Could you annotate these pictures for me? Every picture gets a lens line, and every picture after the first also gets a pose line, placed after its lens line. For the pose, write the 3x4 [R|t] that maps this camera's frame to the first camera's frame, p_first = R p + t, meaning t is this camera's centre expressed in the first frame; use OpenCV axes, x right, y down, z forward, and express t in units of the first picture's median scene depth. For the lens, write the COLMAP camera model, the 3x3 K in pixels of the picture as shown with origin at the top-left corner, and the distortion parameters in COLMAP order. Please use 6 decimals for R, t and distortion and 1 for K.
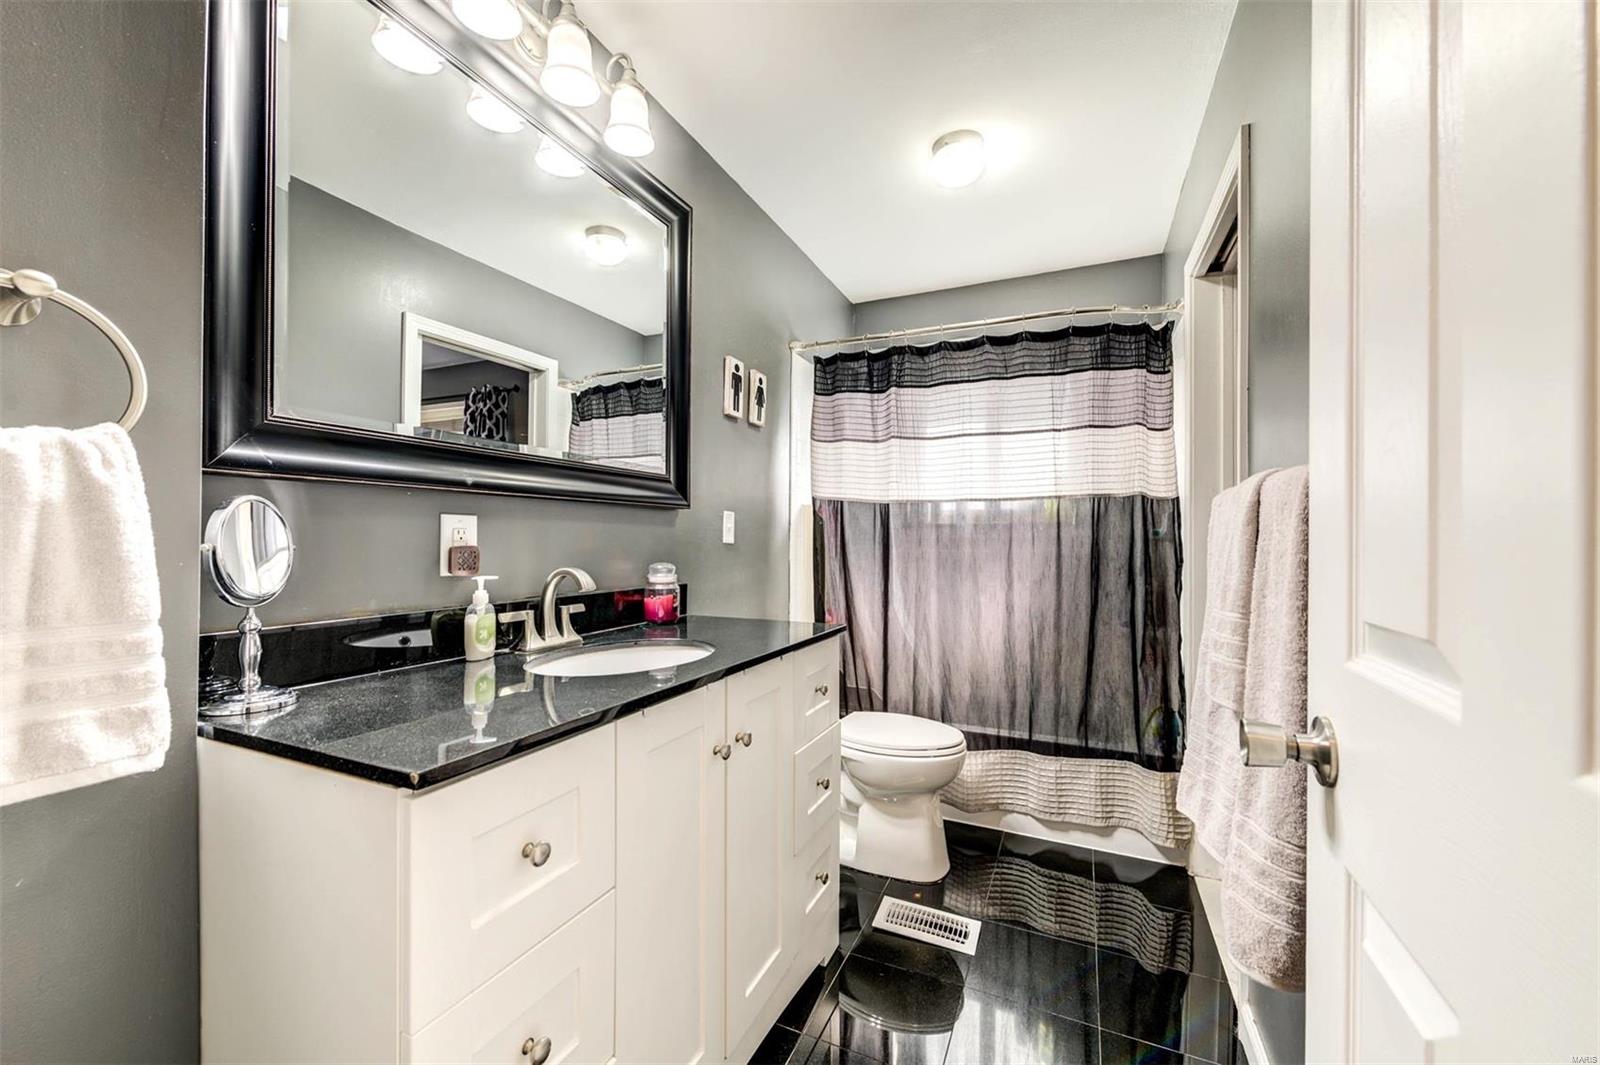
lens RADIAL K [[637.9, 0, 788.8], [0, 637.9, 534.4], [0, 0, 1]] dist [0.007146, -0.003118]
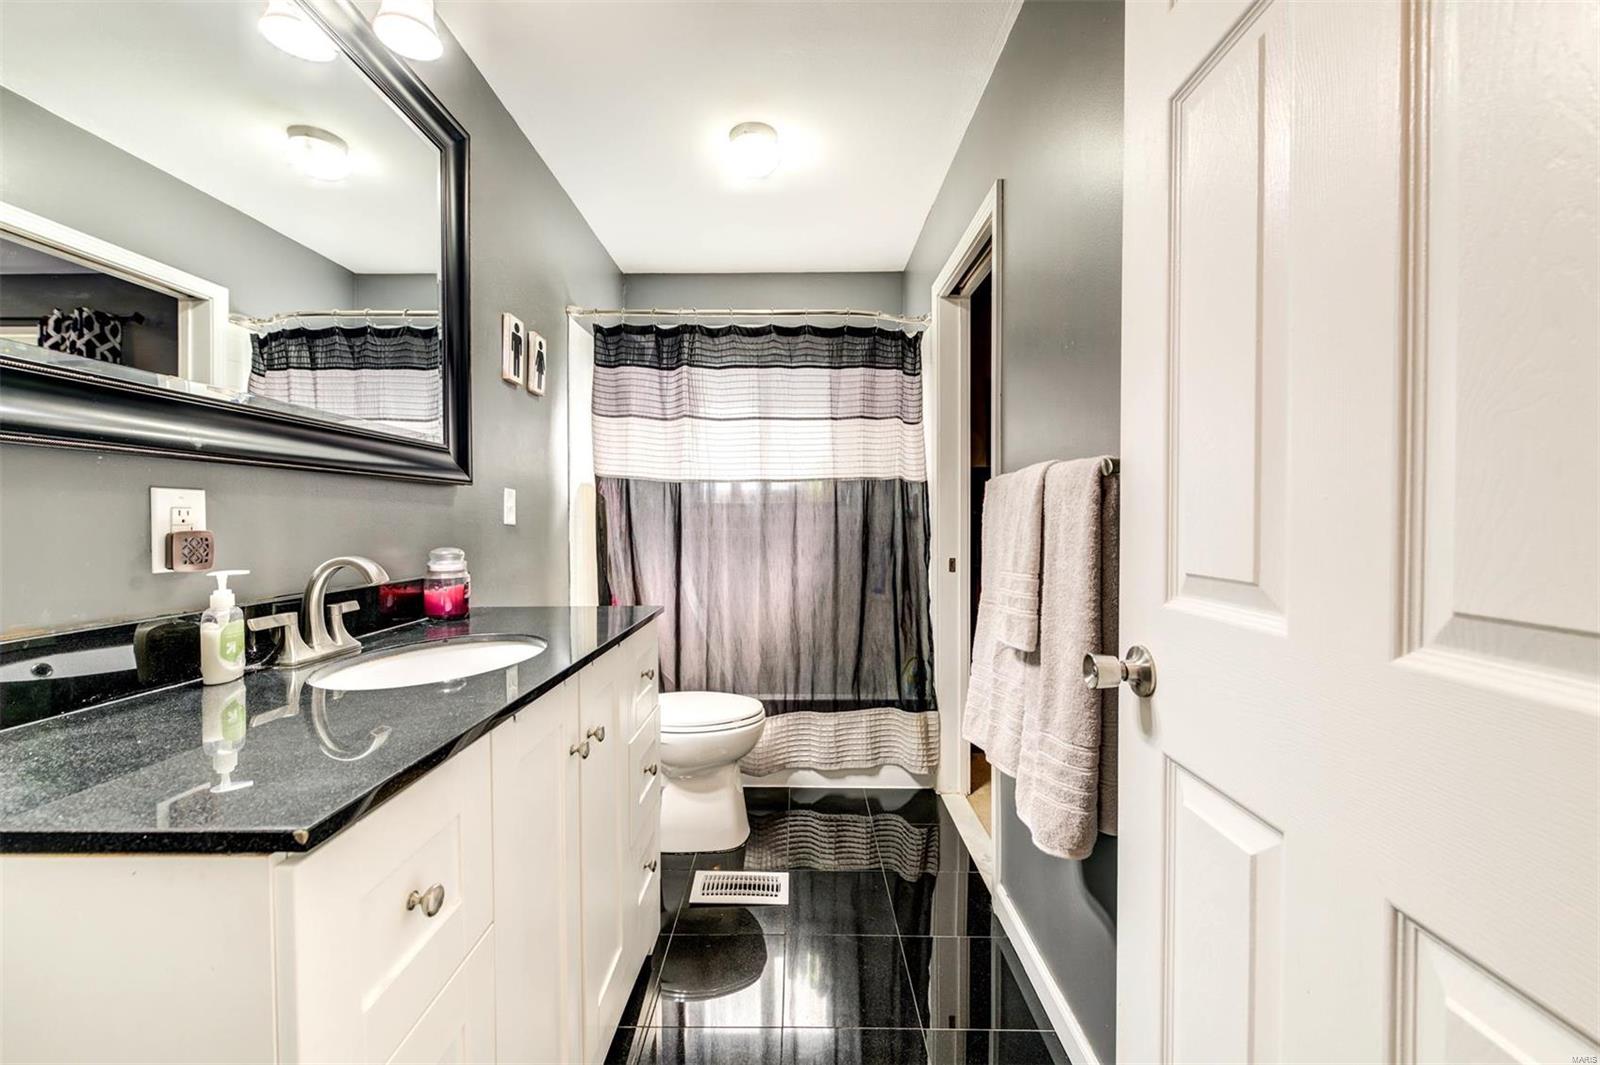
lens RADIAL K [[637.9, 0, 795.1], [0, 637.9, 528.1], [0, 0, 1]] dist [0.007146, -0.003118]
pose [[0.909446, -0.013783, 0.415594, -0.107051], [0.004789, 0.999731, 0.022676, 0.000686], [-0.415795, -0.018633, 0.909268, 0.022244]]
